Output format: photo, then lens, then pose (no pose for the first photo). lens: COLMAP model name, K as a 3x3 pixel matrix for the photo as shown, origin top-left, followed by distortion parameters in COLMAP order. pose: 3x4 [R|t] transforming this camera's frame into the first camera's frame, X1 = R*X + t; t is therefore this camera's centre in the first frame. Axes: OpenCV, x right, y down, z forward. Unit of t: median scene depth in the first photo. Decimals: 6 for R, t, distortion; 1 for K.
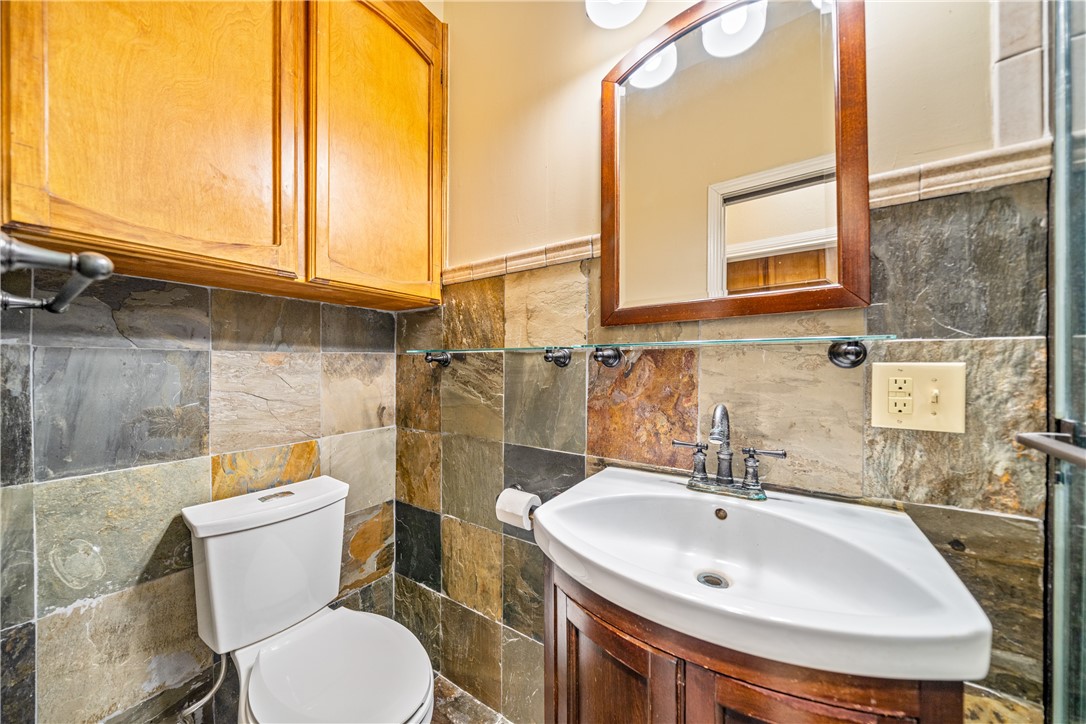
lens RADIAL K [[377.4, 0, 545.2], [0, 377.4, 364.9], [0, 0, 1]] dist [-0.000456, -0.000244]
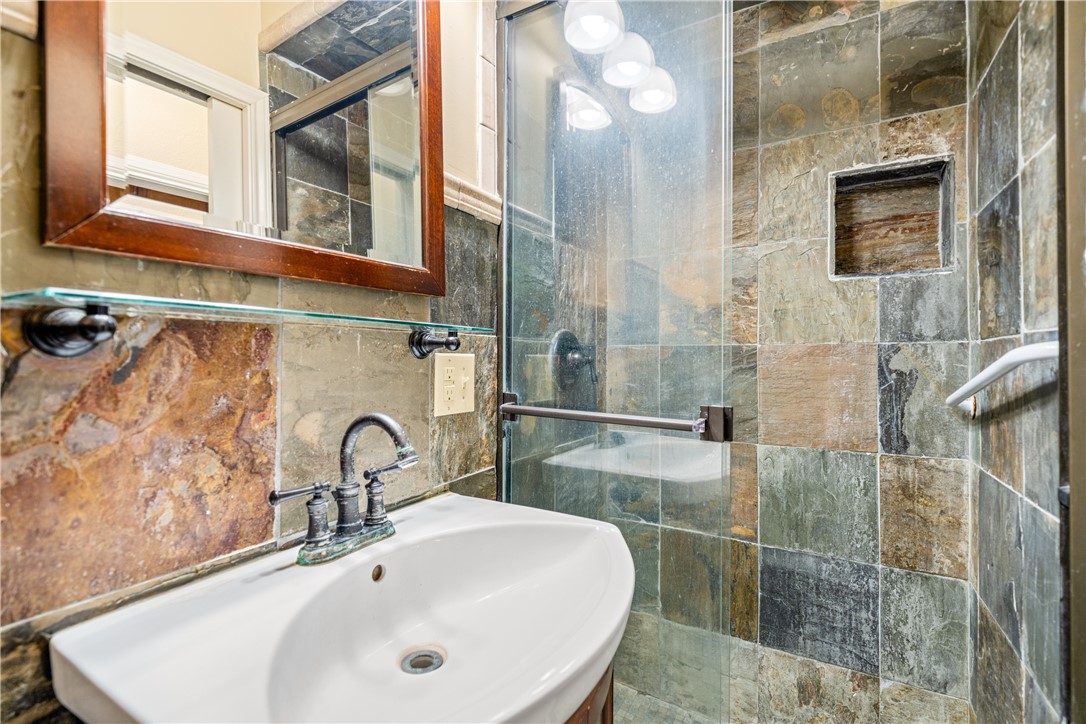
lens RADIAL K [[472.9, 0, 544.4], [0, 472.9, 359.3], [0, 0, 1]] dist [-0.000002, 0.000318]
pose [[-0.022298, 0.002574, 0.999748, -0.327261], [0.005125, 0.999984, -0.002460, 0.012343], [-0.999738, 0.005068, -0.022310, 0.602780]]
